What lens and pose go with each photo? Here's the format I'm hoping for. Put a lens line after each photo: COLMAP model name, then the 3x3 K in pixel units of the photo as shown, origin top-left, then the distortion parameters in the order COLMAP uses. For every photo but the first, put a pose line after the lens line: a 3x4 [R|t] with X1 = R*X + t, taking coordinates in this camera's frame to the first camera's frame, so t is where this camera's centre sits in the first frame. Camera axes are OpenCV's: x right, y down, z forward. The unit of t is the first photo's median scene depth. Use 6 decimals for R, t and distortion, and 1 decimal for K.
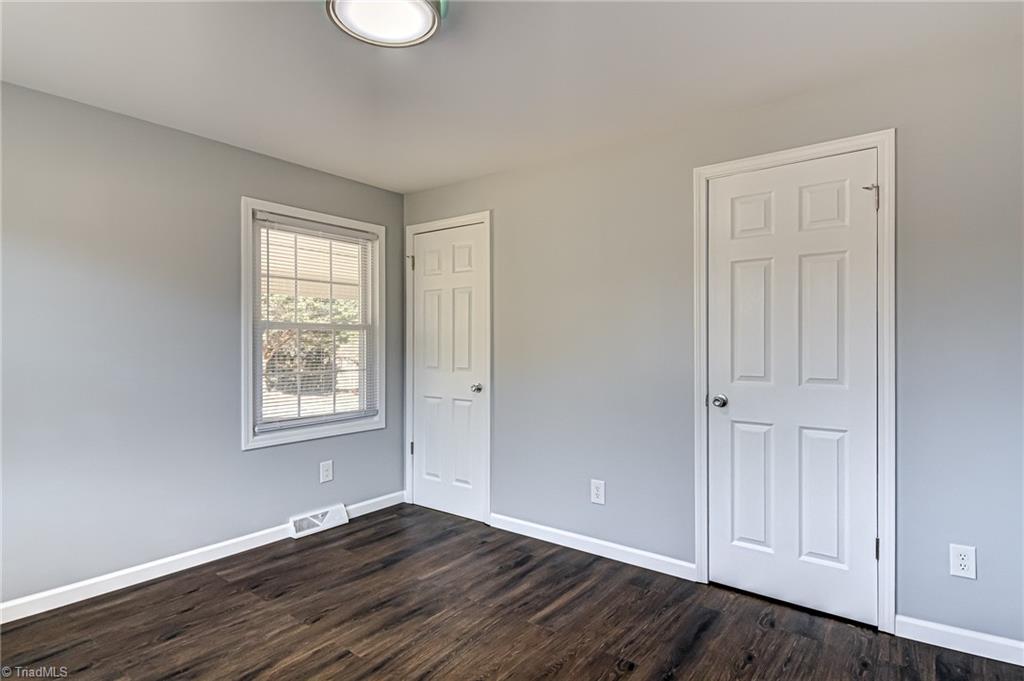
lens RADIAL K [[537.1, 0, 510.7], [0, 537.1, 339.8], [0, 0, 1]] dist [0.020431, -0.017641]
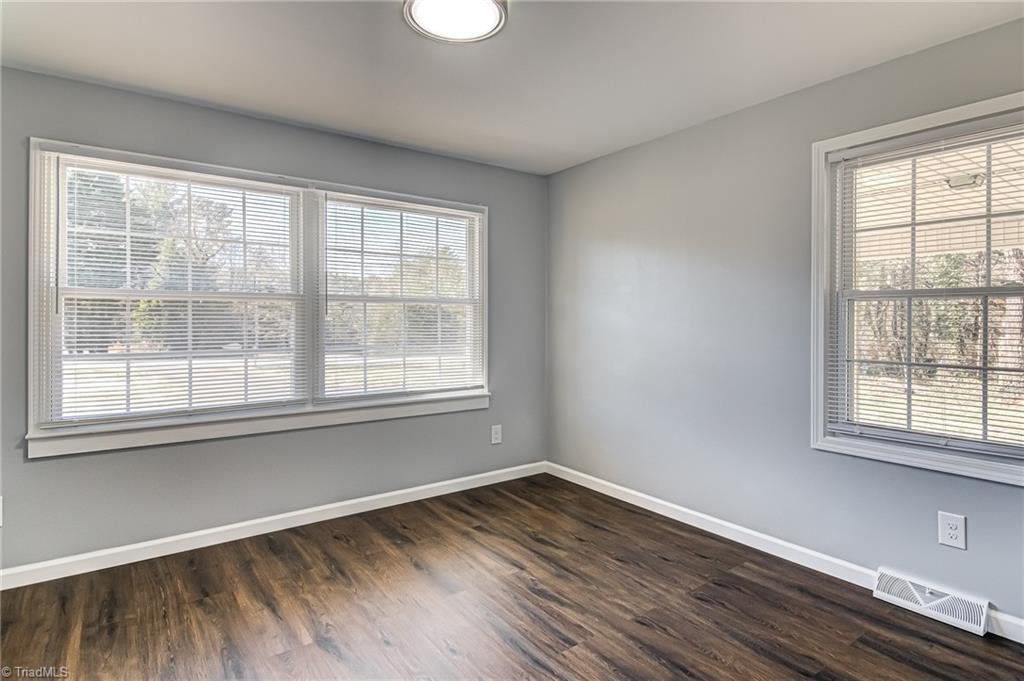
lens RADIAL K [[532.2, 0, 509.3], [0, 532.2, 315.9], [0, 0, 1]] dist [-0.004014, -0.002180]
pose [[-0.265109, -0.006878, -0.964194, 0.504164], [-0.001335, 0.999976, -0.006766, 0.008601], [0.964218, -0.000507, -0.265111, 0.915551]]
